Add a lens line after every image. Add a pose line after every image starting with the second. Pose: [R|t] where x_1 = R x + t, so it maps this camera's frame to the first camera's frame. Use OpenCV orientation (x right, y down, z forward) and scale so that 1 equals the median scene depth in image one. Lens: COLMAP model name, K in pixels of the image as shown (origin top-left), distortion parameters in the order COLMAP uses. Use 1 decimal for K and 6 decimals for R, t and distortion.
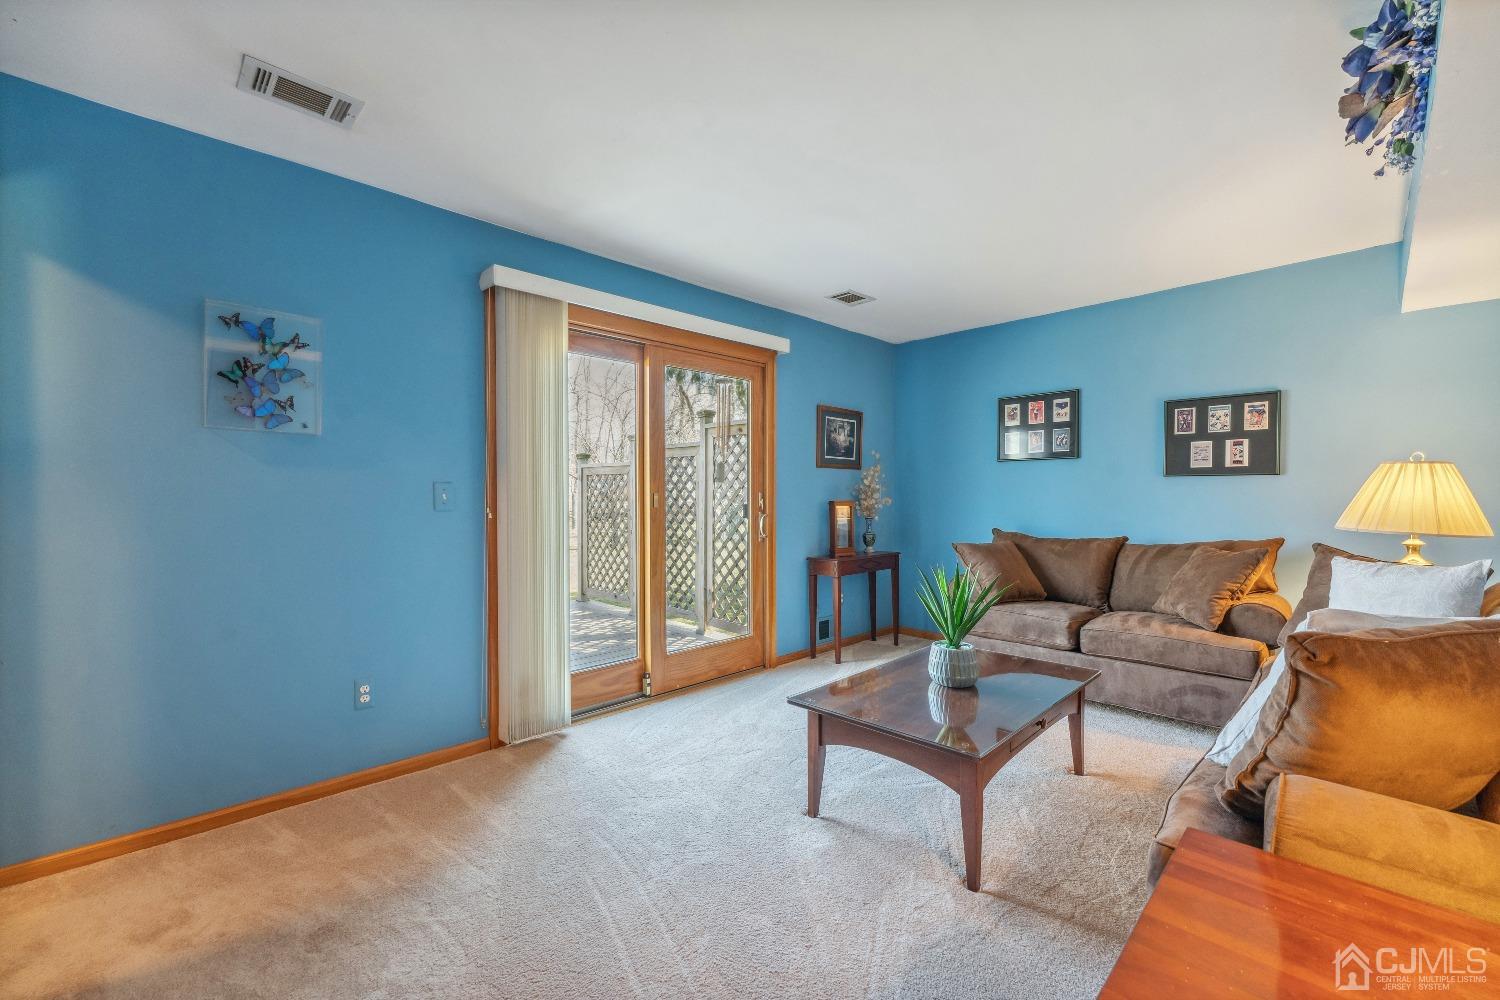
lens RADIAL K [[608.1, 0, 743.9], [0, 608.1, 500.7], [0, 0, 1]] dist [-0.003775, 0.000398]
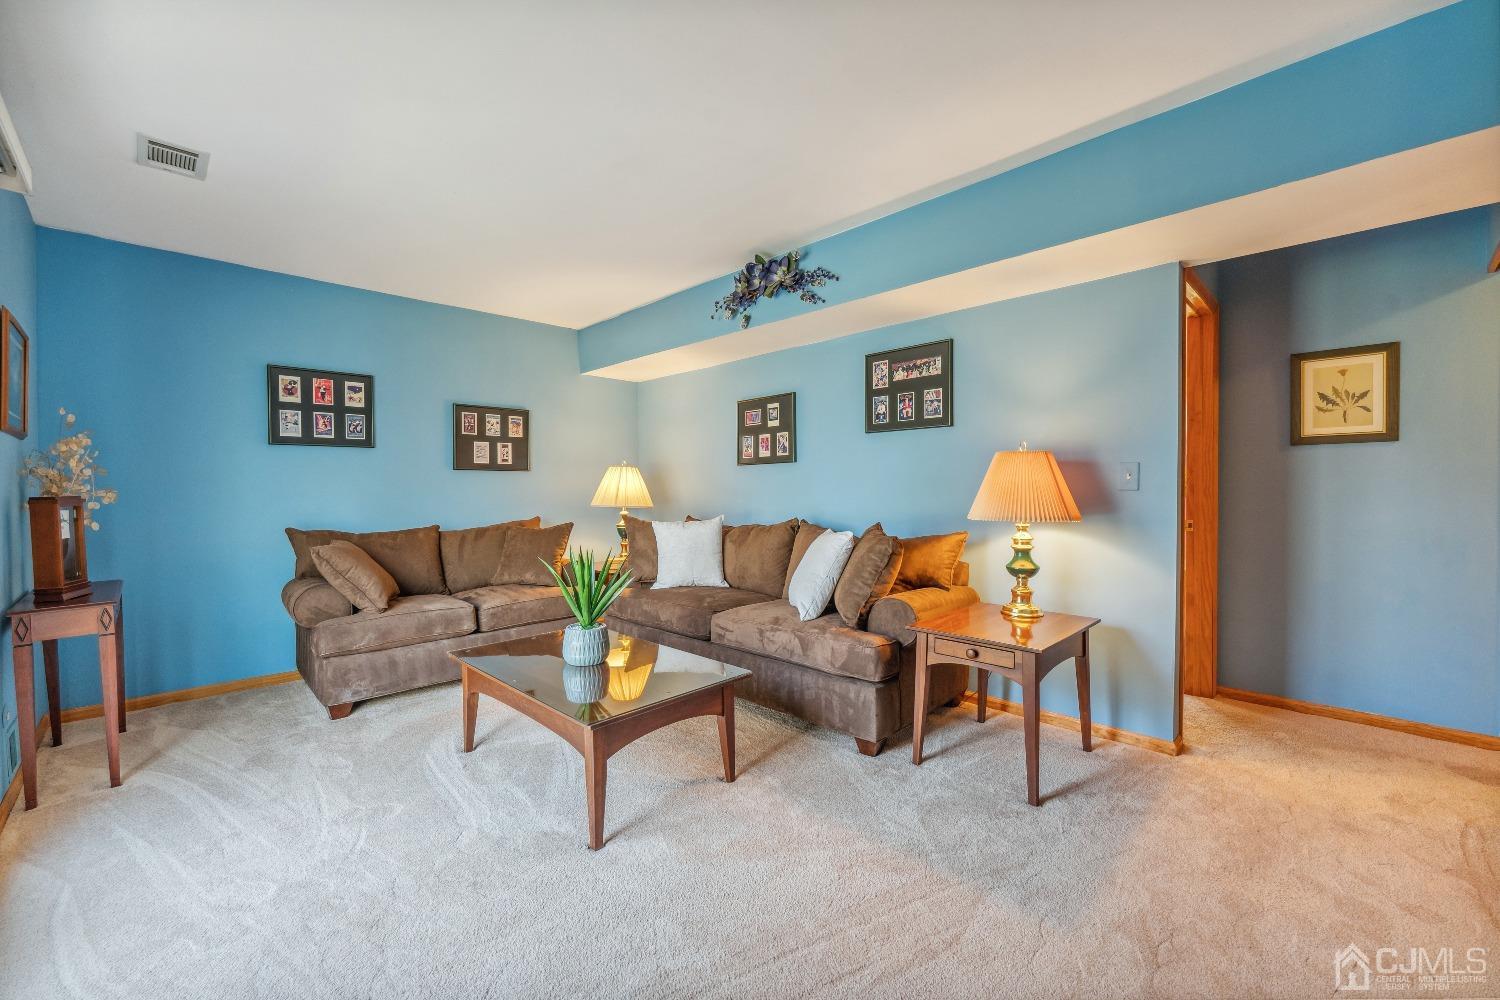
lens RADIAL K [[608.1, 0, 743.9], [0, 608.1, 495.0], [0, 0, 1]] dist [-0.003775, 0.000398]
pose [[-0.007454, -0.011587, 0.999905, -0.466934], [0.016142, 0.999801, 0.011707, 0.002647], [-0.999842, 0.016227, -0.007266, 0.482817]]
